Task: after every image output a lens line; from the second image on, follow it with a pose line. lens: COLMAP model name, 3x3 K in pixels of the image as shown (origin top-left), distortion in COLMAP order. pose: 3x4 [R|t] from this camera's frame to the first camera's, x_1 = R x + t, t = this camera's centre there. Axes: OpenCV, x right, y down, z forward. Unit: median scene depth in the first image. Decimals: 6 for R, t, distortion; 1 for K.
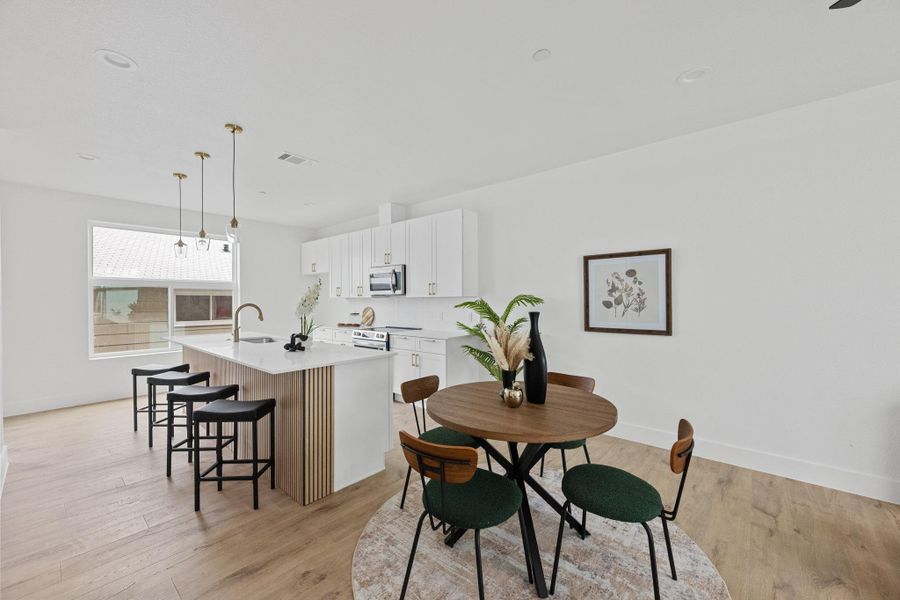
lens RADIAL K [[357.8, 0, 450.8], [0, 357.8, 301.4], [0, 0, 1]] dist [-0.002651, 0.002001]
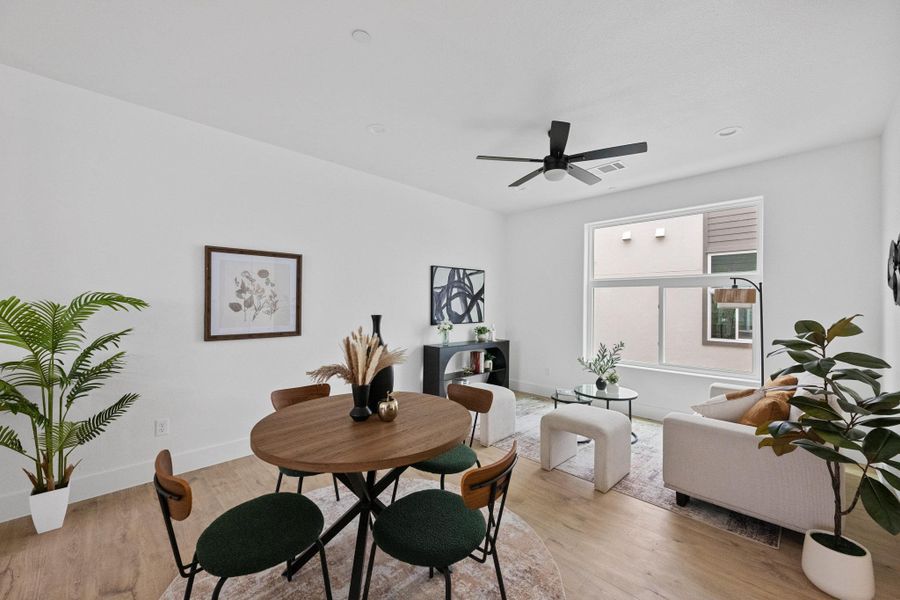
lens RADIAL K [[357.8, 0, 448.2], [0, 357.8, 303.3], [0, 0, 1]] dist [-0.002651, 0.002001]
pose [[0.071861, -0.002382, 0.997412, -0.312553], [-0.008676, 0.999958, 0.003013, -0.006164], [-0.997377, -0.008870, 0.071837, 0.343498]]
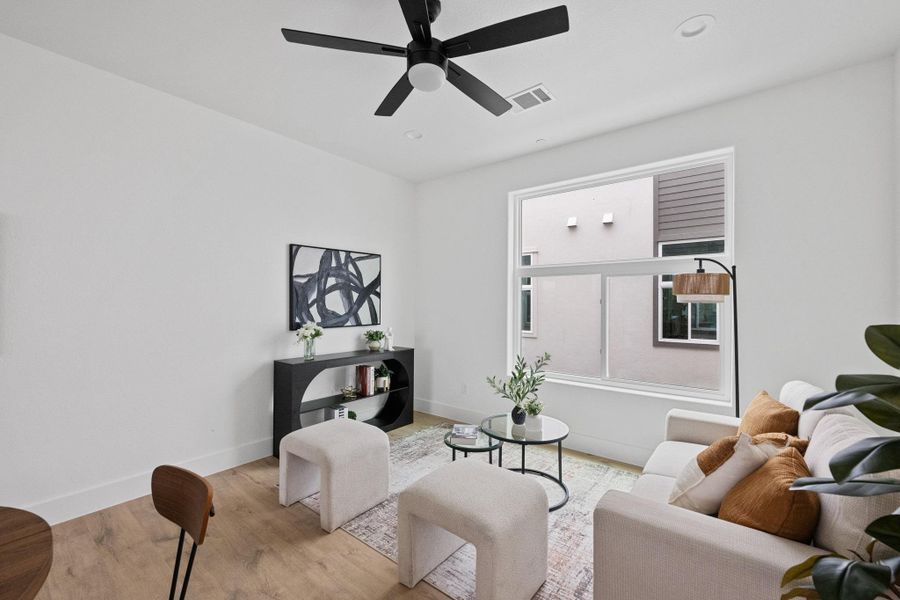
lens RADIAL K [[375.1, 0, 448.8], [0, 375.1, 302.0], [0, 0, 1]] dist [0.001928, 0.000057]
pose [[-0.051542, -0.003913, 0.998663, -0.040078], [-0.004279, 0.999984, 0.003697, -0.000055], [-0.998662, -0.004083, -0.051558, 0.185959]]
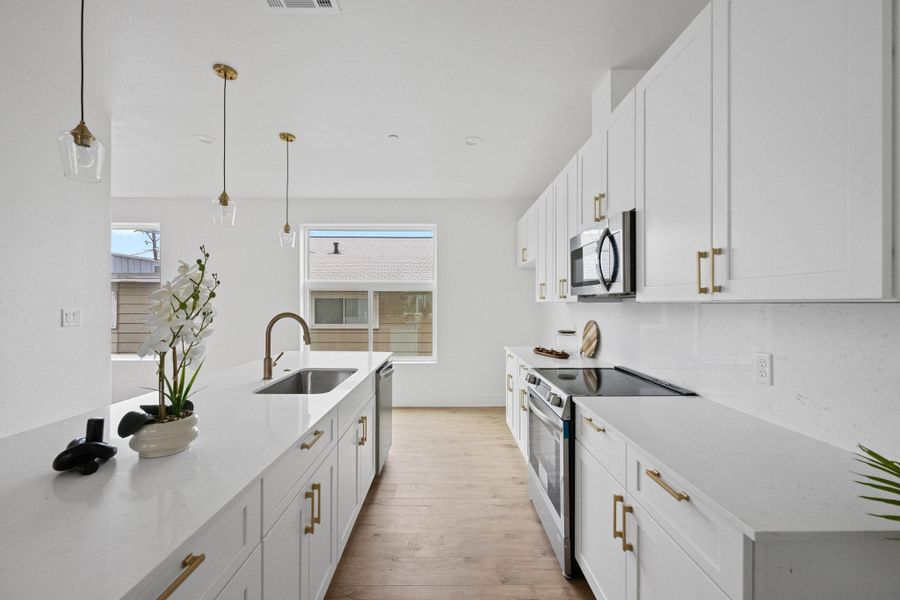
lens RADIAL K [[357.8, 0, 445.7], [0, 357.8, 302.7], [0, 0, 1]] dist [-0.002651, 0.002001]
pose [[0.652227, 0.006708, -0.757994, 0.023323], [-0.007729, 0.999968, 0.002198, -0.011312], [0.757984, 0.004425, 0.652258, 0.715161]]
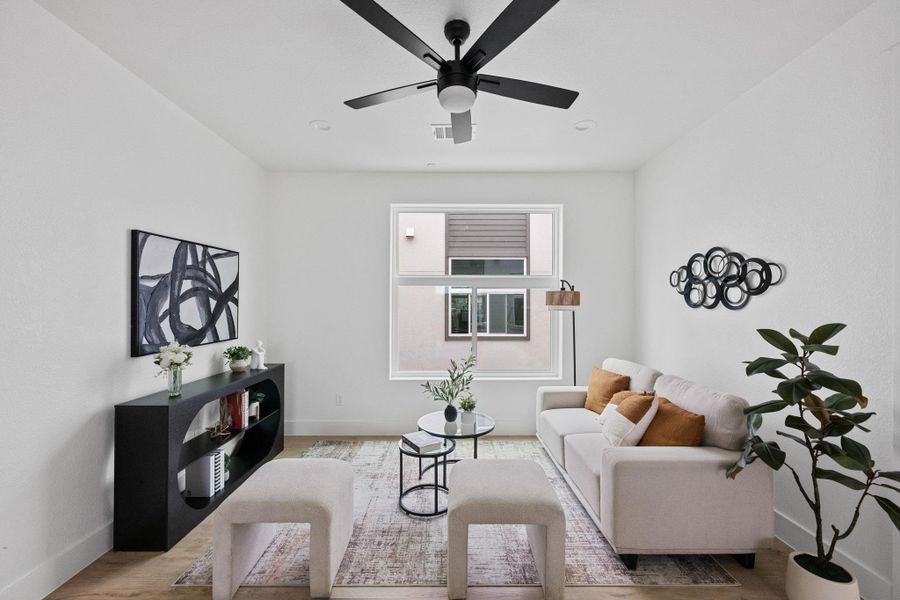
lens RADIAL K [[357.8, 0, 452.8], [0, 357.8, 302.0], [0, 0, 1]] dist [-0.002651, 0.002001]
pose [[-0.666673, -0.005252, 0.745332, 0.077534], [-0.005335, 0.999983, 0.002274, -0.017546], [-0.745331, -0.002460, -0.666690, 0.469094]]
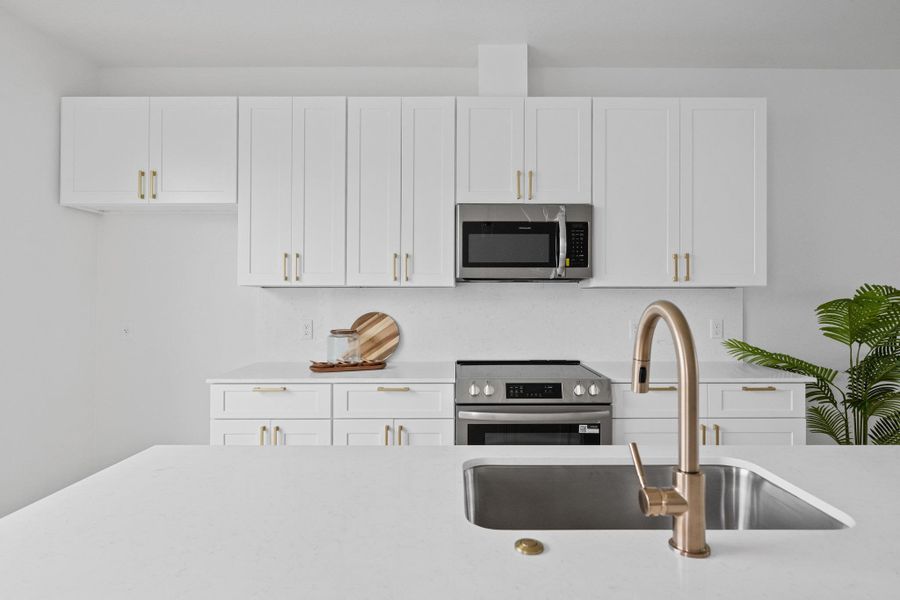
lens RADIAL K [[548.3, 0, 450.1], [0, 548.3, 281.4], [0, 0, 1]] dist [-0.013057, 0.000230]
pose [[0.750927, 0.013012, 0.660257, -0.747385], [-0.000468, 0.999816, -0.019172, -0.006012], [-0.660385, 0.014088, 0.750795, 0.732598]]
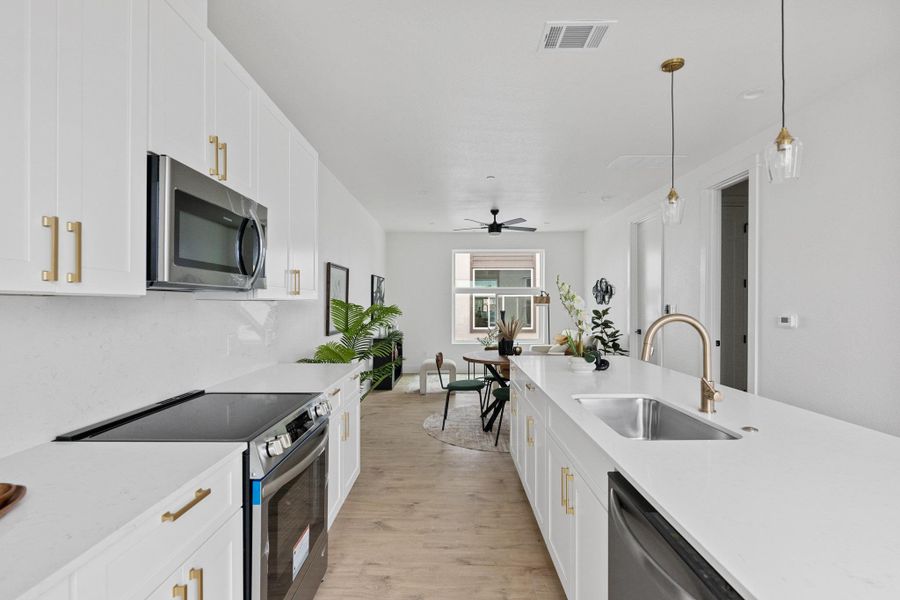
lens RADIAL K [[432.4, 0, 449.1], [0, 432.4, 303.4], [0, 0, 1]] dist [-0.001441, -0.000215]
pose [[-0.650120, -0.002554, 0.759827, -0.660286], [-0.003797, 0.999993, 0.000113, -0.009077], [-0.759822, -0.002812, -0.650125, 1.292852]]
